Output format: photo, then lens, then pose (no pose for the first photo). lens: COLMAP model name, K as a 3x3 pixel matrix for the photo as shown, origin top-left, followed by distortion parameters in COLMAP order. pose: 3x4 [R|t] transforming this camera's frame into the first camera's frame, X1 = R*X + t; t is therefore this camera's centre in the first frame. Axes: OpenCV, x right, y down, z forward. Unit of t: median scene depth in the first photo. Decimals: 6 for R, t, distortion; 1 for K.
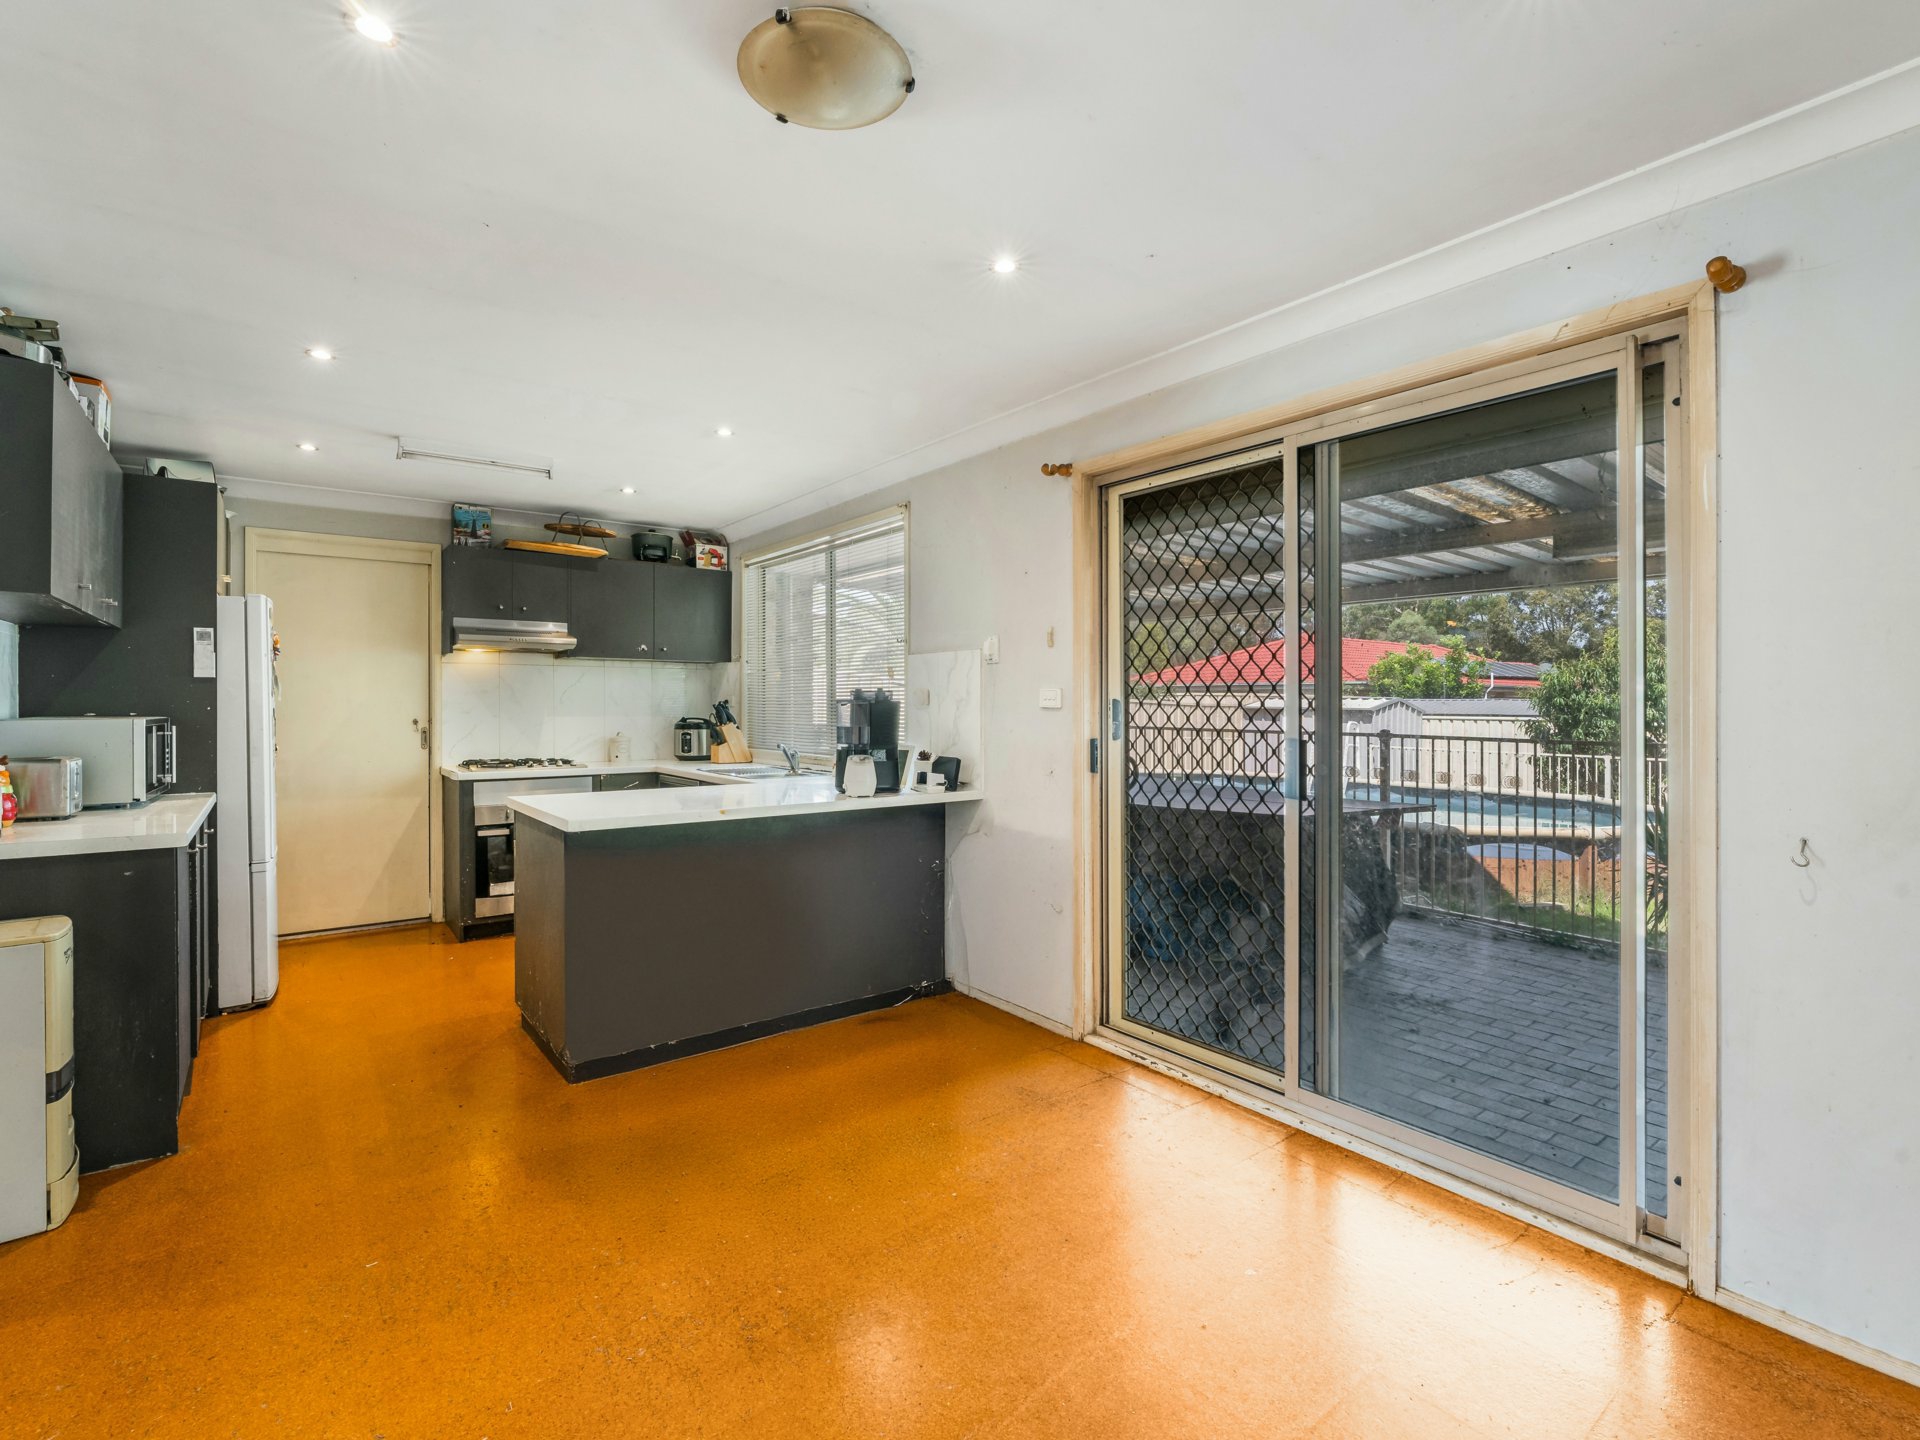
lens RADIAL K [[891.7, 0, 953.6], [0, 891.7, 713.6], [0, 0, 1]] dist [-0.015413, 0.000910]
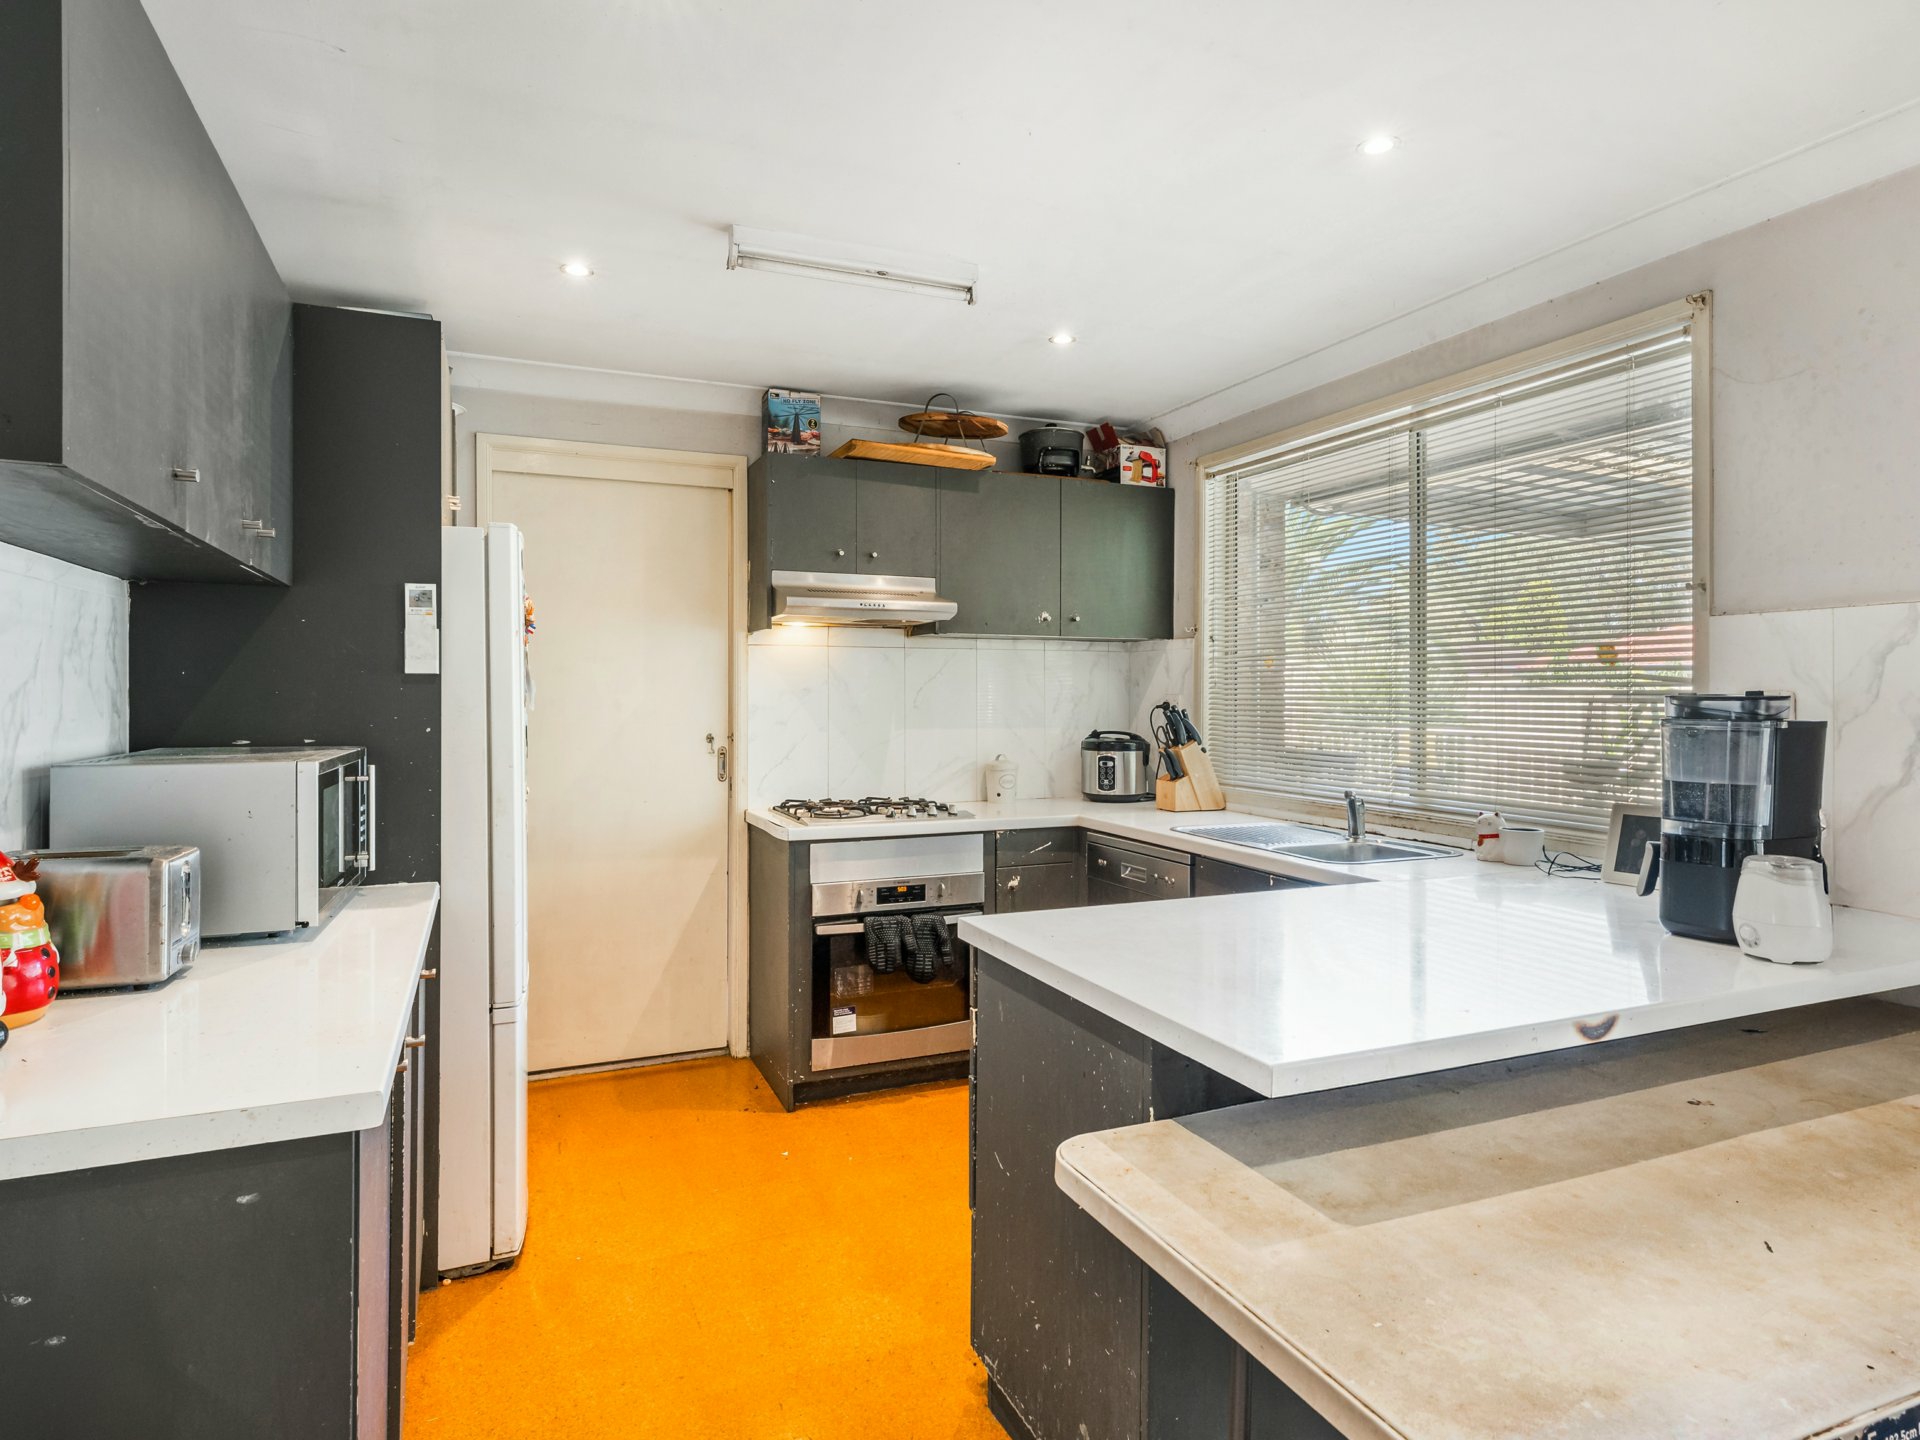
lens RADIAL K [[1113.9, 0, 958.4], [0, 1113.9, 703.7], [0, 0, 1]] dist [0.036598, -0.037896]
pose [[0.967614, 0.003425, -0.252412, -0.239479], [-0.003698, 0.999993, -0.000607, -0.015903], [0.252408, 0.001521, 0.967620, 0.280090]]
